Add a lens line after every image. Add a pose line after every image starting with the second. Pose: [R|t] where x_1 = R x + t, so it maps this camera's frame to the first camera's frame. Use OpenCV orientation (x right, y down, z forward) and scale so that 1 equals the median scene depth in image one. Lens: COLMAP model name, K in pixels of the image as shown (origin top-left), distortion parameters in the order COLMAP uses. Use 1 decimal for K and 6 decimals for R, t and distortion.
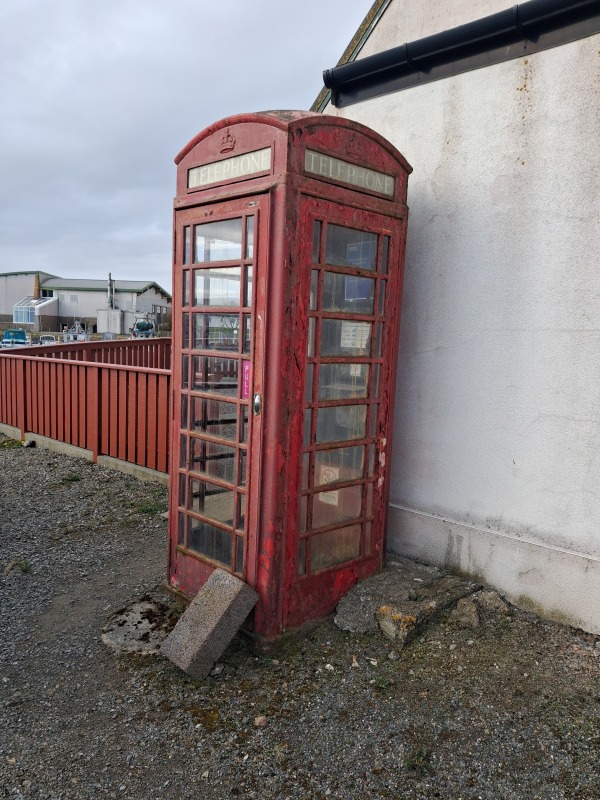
lens RADIAL K [[629.8, 0, 276.7], [0, 629.8, 420.4], [0, 0, 1]] dist [0.011014, -0.008467]
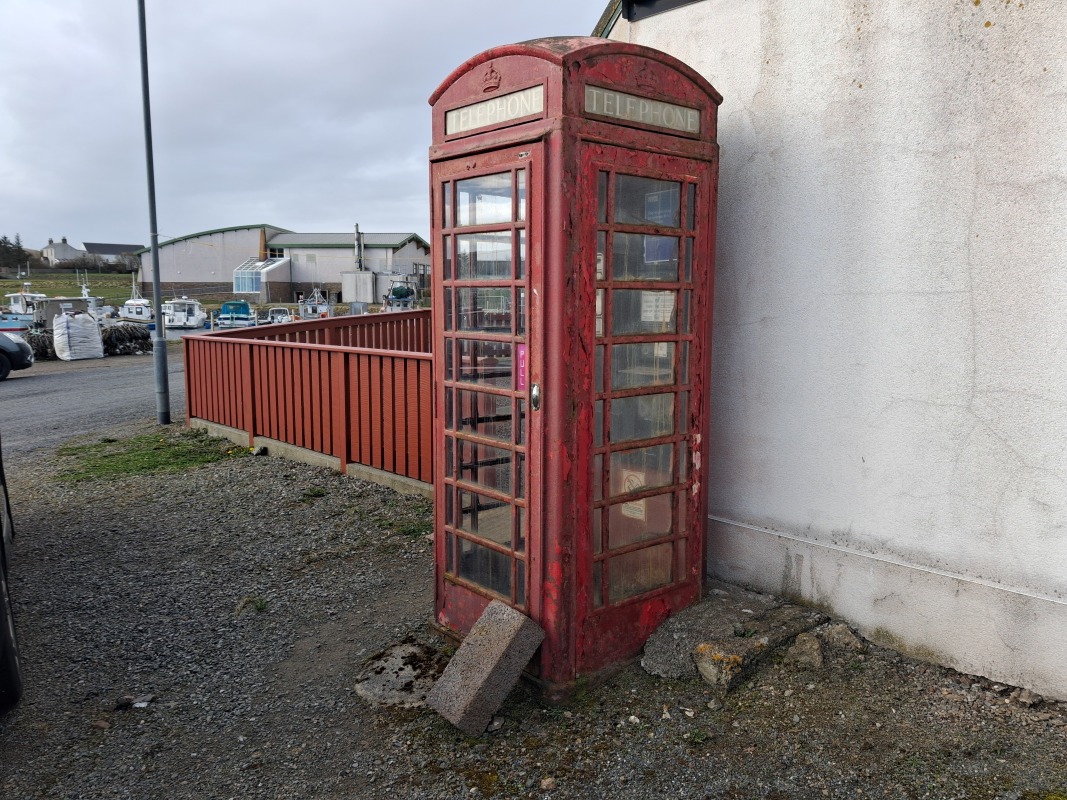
lens RADIAL K [[839.9, 0, 542.1], [0, 839.9, 398.7], [0, 0, 1]] dist [0.011014, -0.008467]
pose [[0.998476, -0.029057, -0.046926, 0.026039], [0.028366, 0.999480, -0.015317, -0.006191], [0.047346, 0.013963, 0.998781, -0.081933]]
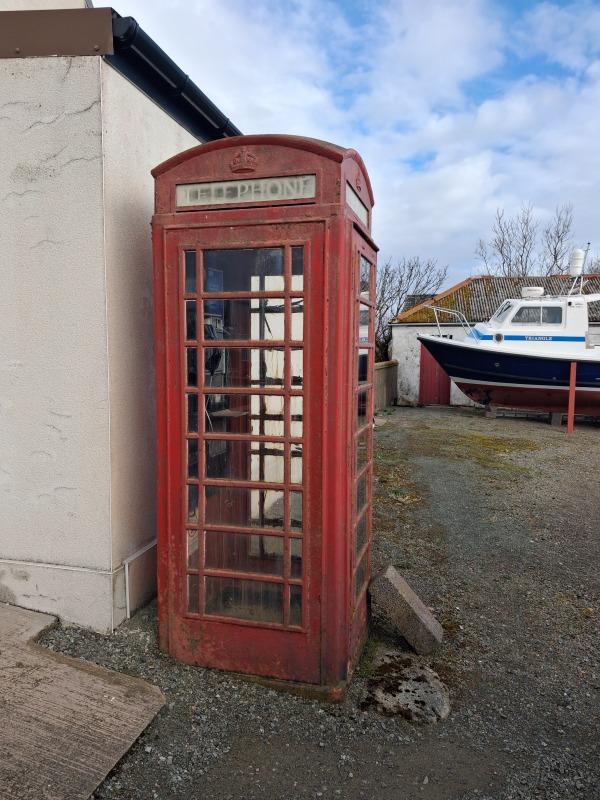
lens RADIAL K [[629.8, 0, 305.0], [0, 629.8, 402.4], [0, 0, 1]] dist [0.011014, -0.008467]
pose [[-0.547316, -0.117988, 0.828568, -0.882603], [0.079653, 0.978175, 0.191908, -0.279991], [-0.833127, 0.171033, -0.525973, 1.615138]]
